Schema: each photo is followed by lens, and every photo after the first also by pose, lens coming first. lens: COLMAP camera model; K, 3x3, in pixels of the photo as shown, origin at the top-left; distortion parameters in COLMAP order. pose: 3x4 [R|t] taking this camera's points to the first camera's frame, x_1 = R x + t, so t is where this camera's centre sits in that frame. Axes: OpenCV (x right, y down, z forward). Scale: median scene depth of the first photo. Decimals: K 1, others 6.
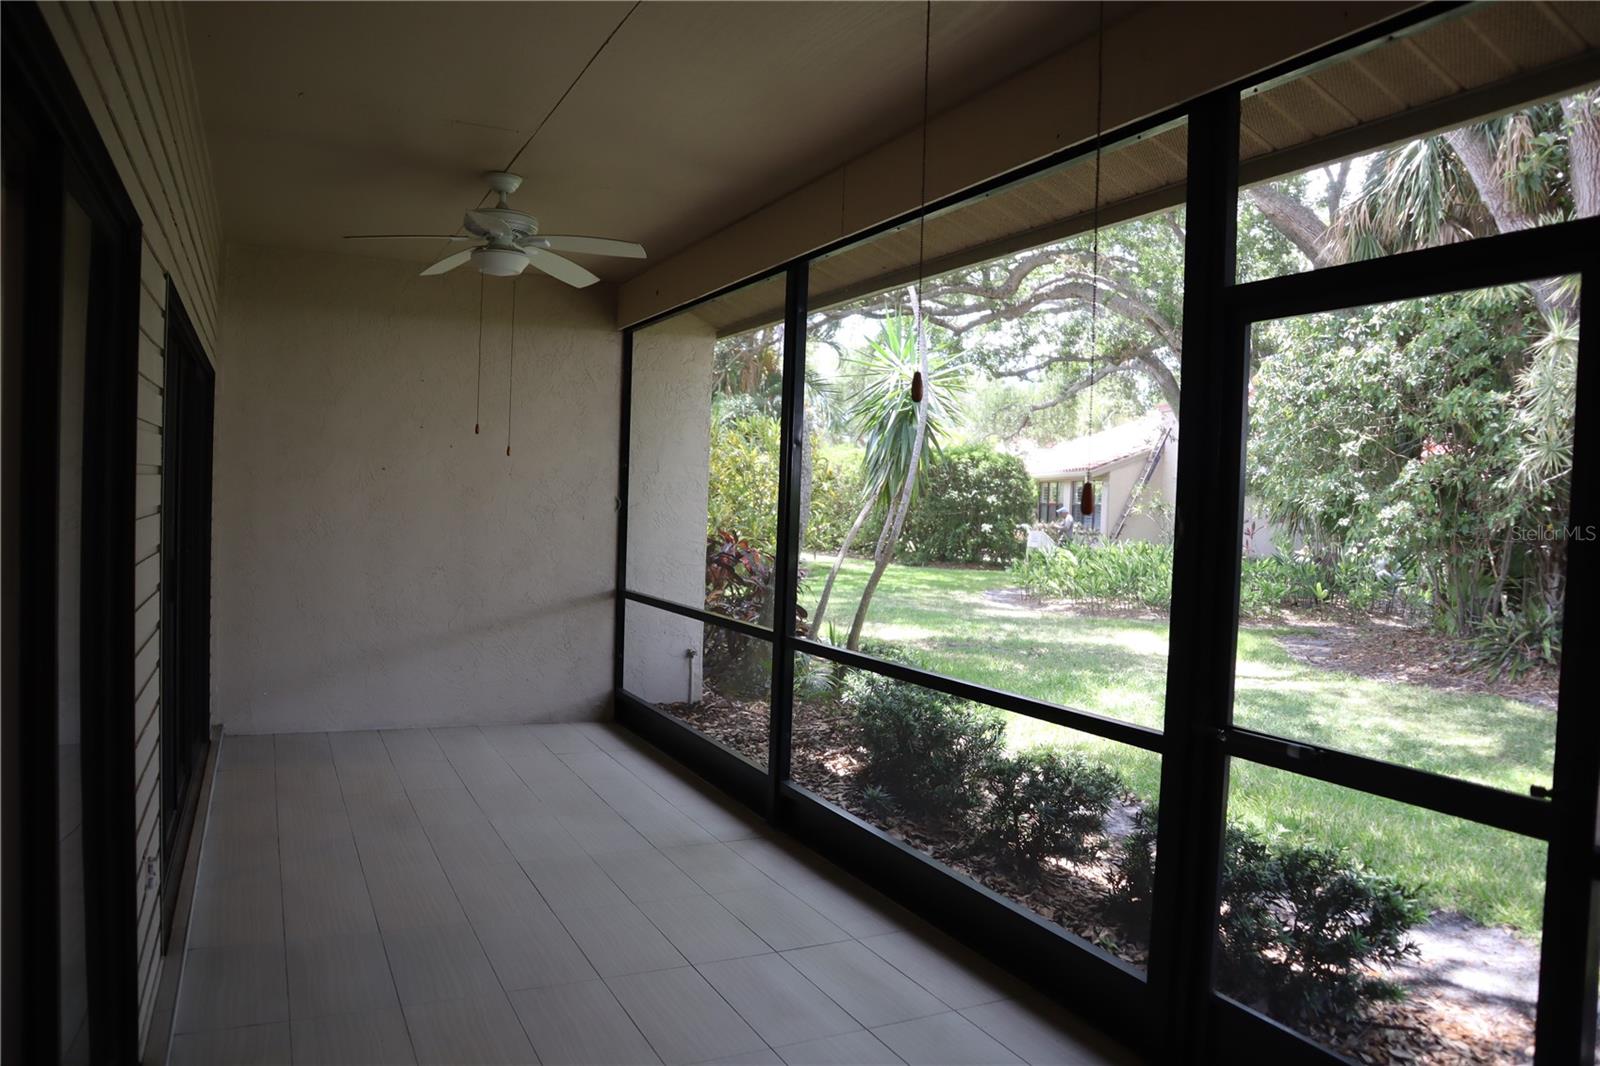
lens RADIAL K [[1118.8, 0, 800.0], [0, 1118.8, 533.0], [0, 0, 1]] dist [-0.138787, 0.094671]
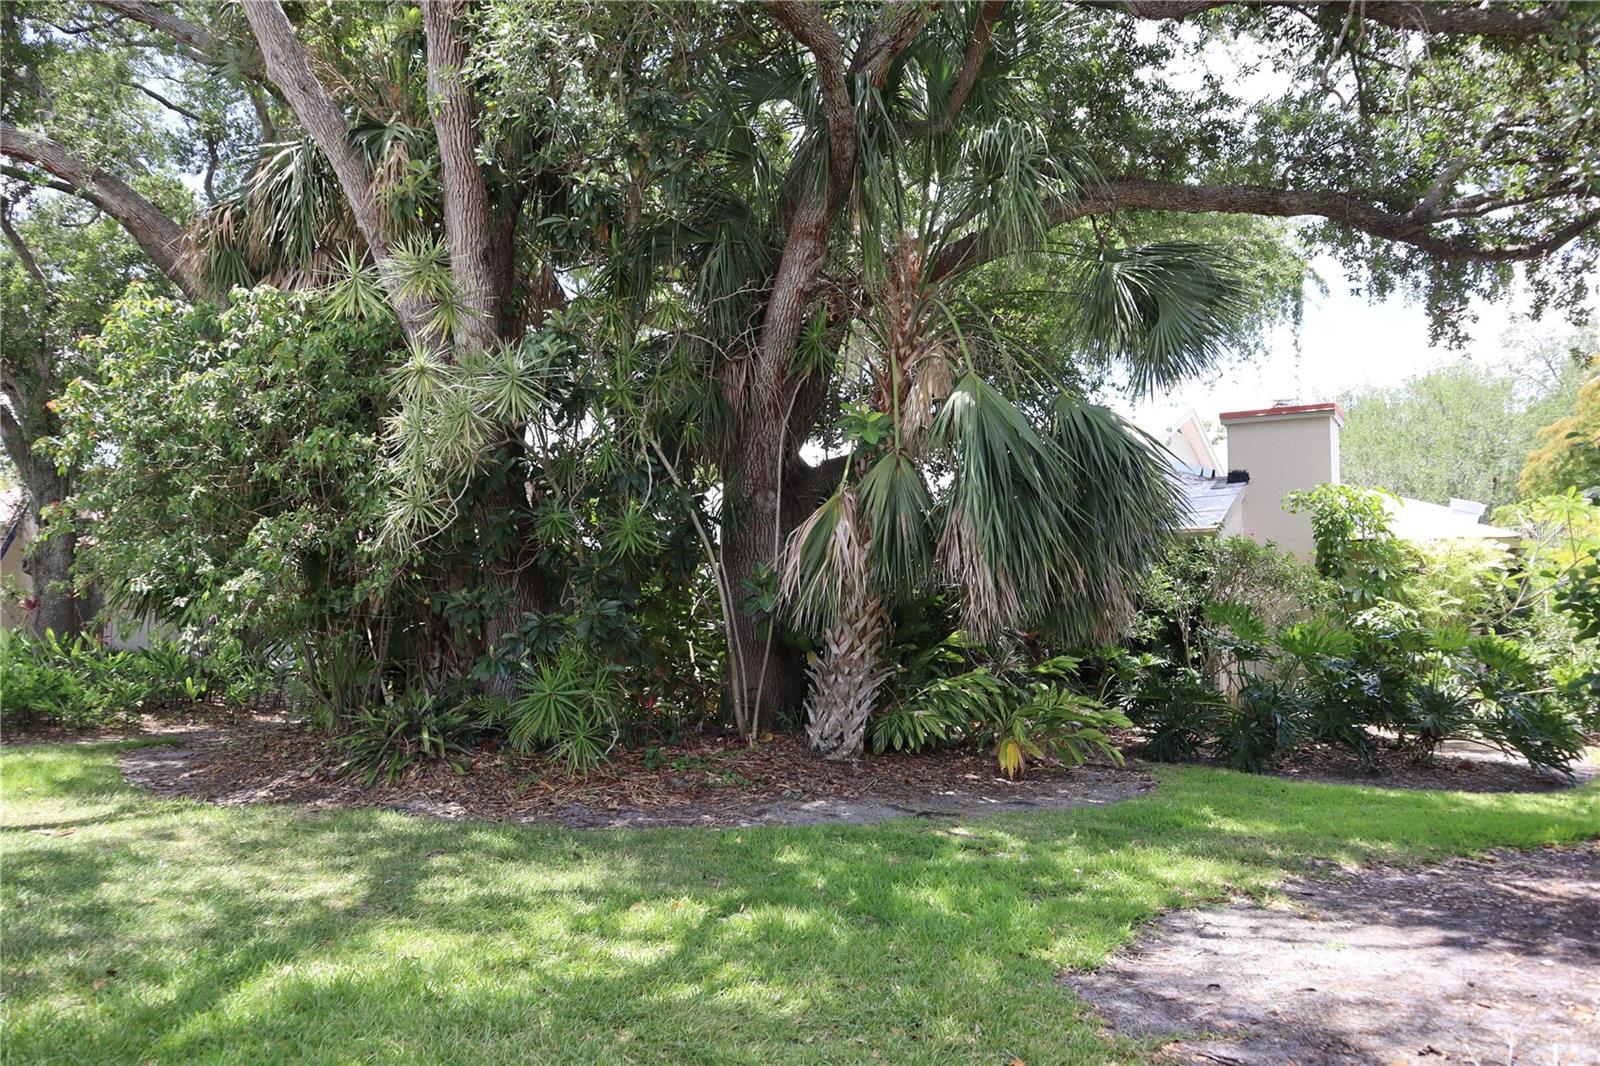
lens RADIAL K [[1118.8, 0, 800.0], [0, 1118.8, 533.0], [0, 0, 1]] dist [-0.138787, 0.094671]
pose [[0.604886, 0.026905, 0.795858, 0.169740], [0.038842, 0.997243, -0.063235, 0.008807], [-0.795364, 0.069163, 0.602173, 0.210828]]
